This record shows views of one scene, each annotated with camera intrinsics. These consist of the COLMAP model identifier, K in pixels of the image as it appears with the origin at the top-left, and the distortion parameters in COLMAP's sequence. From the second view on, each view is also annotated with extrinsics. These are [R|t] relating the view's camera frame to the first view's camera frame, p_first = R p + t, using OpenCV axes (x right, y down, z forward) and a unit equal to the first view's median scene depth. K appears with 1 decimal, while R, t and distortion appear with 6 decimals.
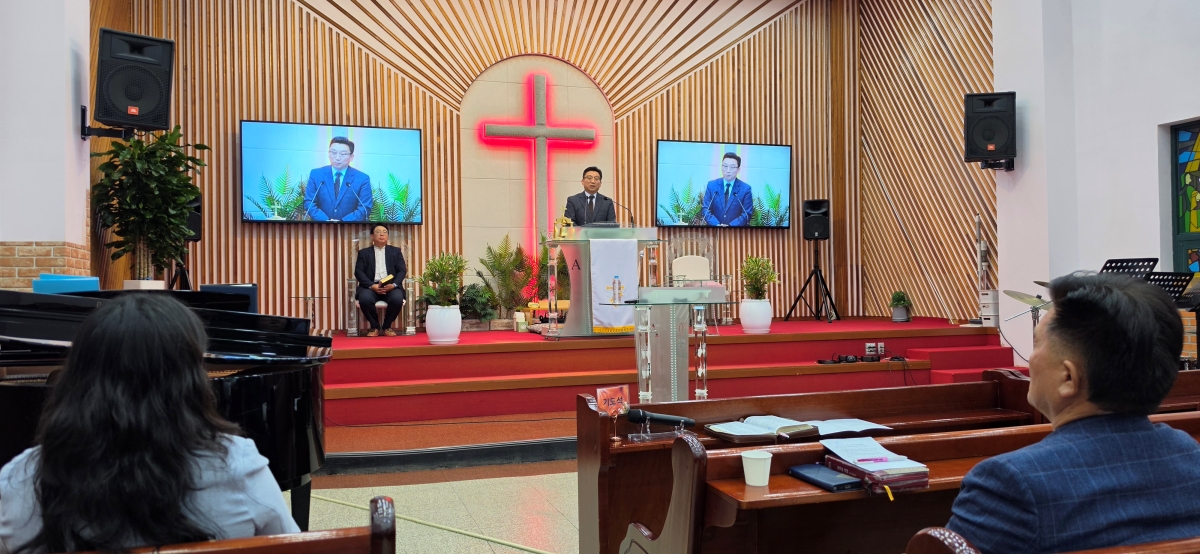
lens RADIAL K [[828.0, 0, 586.4], [0, 828.0, 277.6], [0, 0, 1]] dist [0.090448, -0.125942]
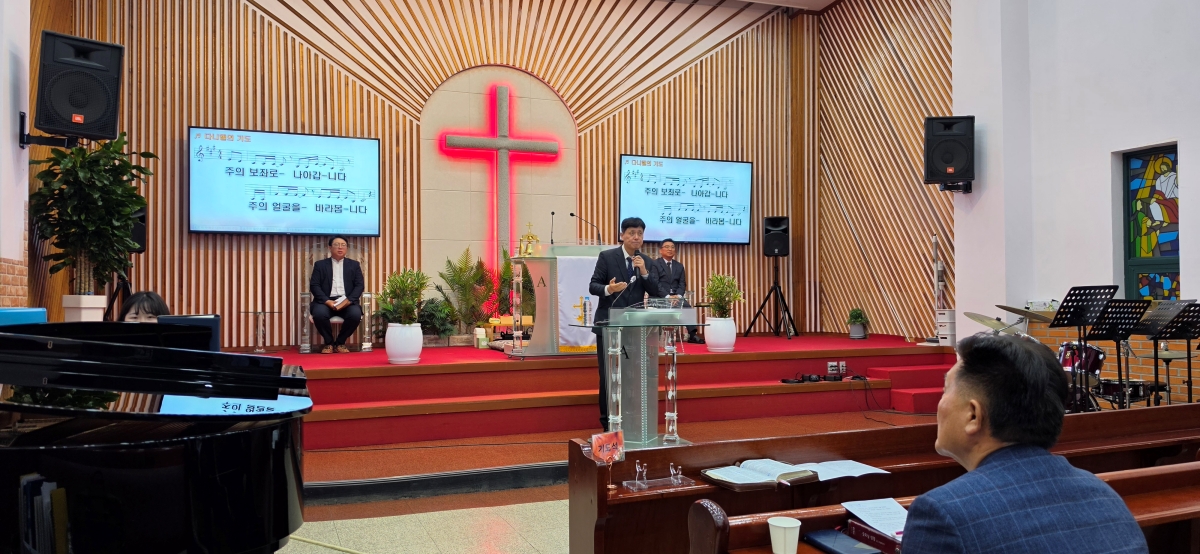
lens RADIAL K [[828.0, 0, 590.8], [0, 828.0, 279.5], [0, 0, 1]] dist [0.090448, -0.125942]
pose [[0.997769, 0.009560, 0.066073, -0.014994], [-0.009234, 0.999944, -0.005242, -0.010963], [-0.066119, 0.004620, 0.997801, 0.013375]]
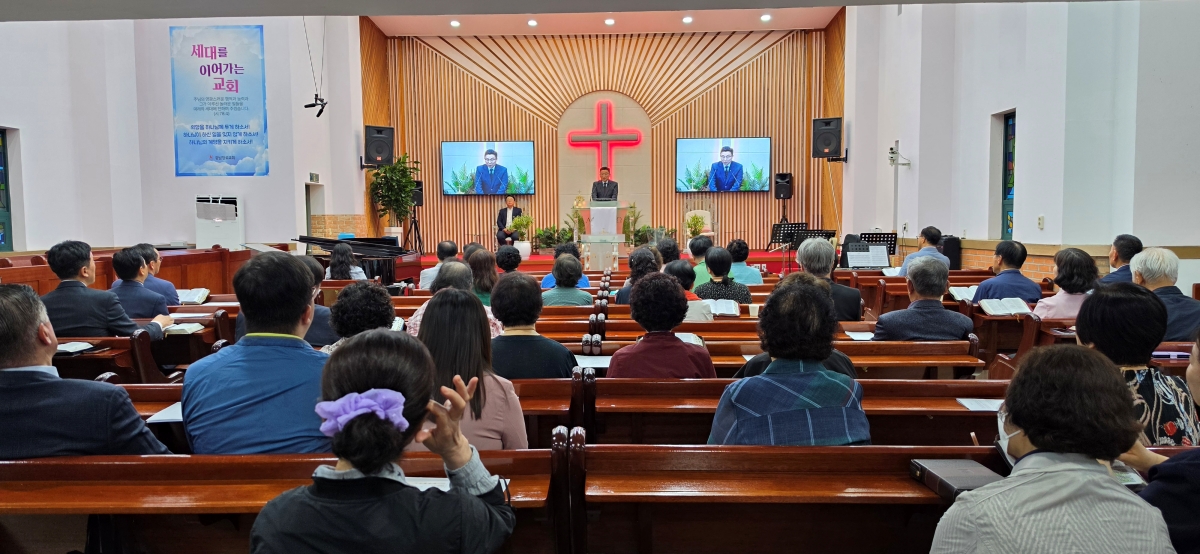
lens RADIAL K [[836.2, 0, 591.3], [0, 836.2, 285.7], [0, 0, 1]] dist [0.085980, -0.001792]
pose [[0.945719, 0.028150, -0.323763, 0.488282], [0.003335, 0.995348, 0.096284, -0.040098], [0.324967, -0.092137, 0.941226, -0.651521]]
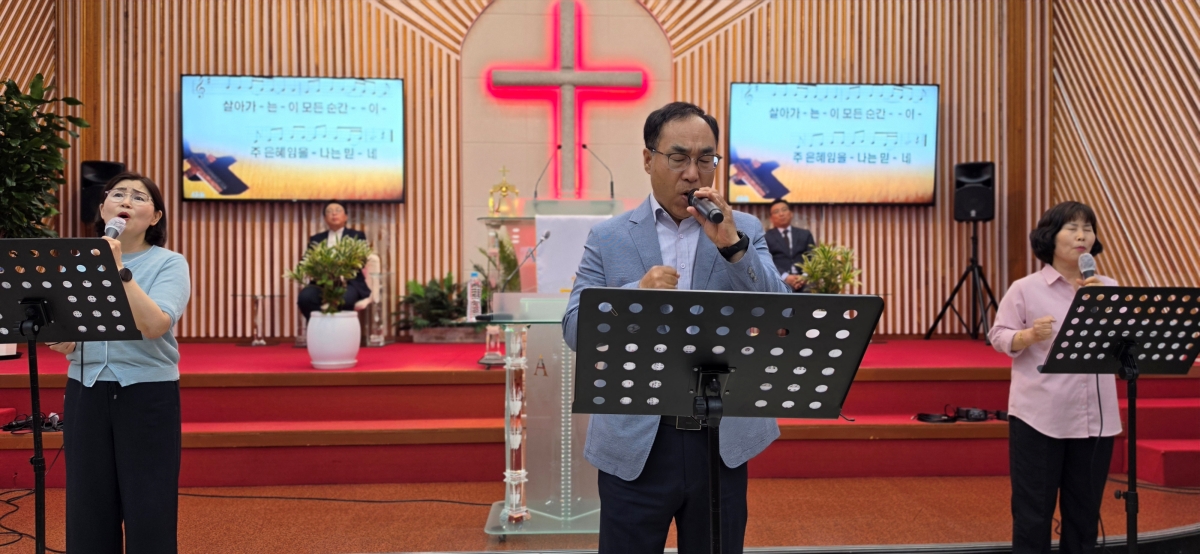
lens RADIAL K [[828.0, 0, 599.2], [0, 828.0, 283.8], [0, 0, 1]] dist [0.090448, -0.125942]
pose [[0.968704, 0.013038, -0.247878, 0.163627], [-0.009533, 0.999837, 0.015335, -0.002506], [0.248038, -0.012492, 0.968670, 0.283722]]
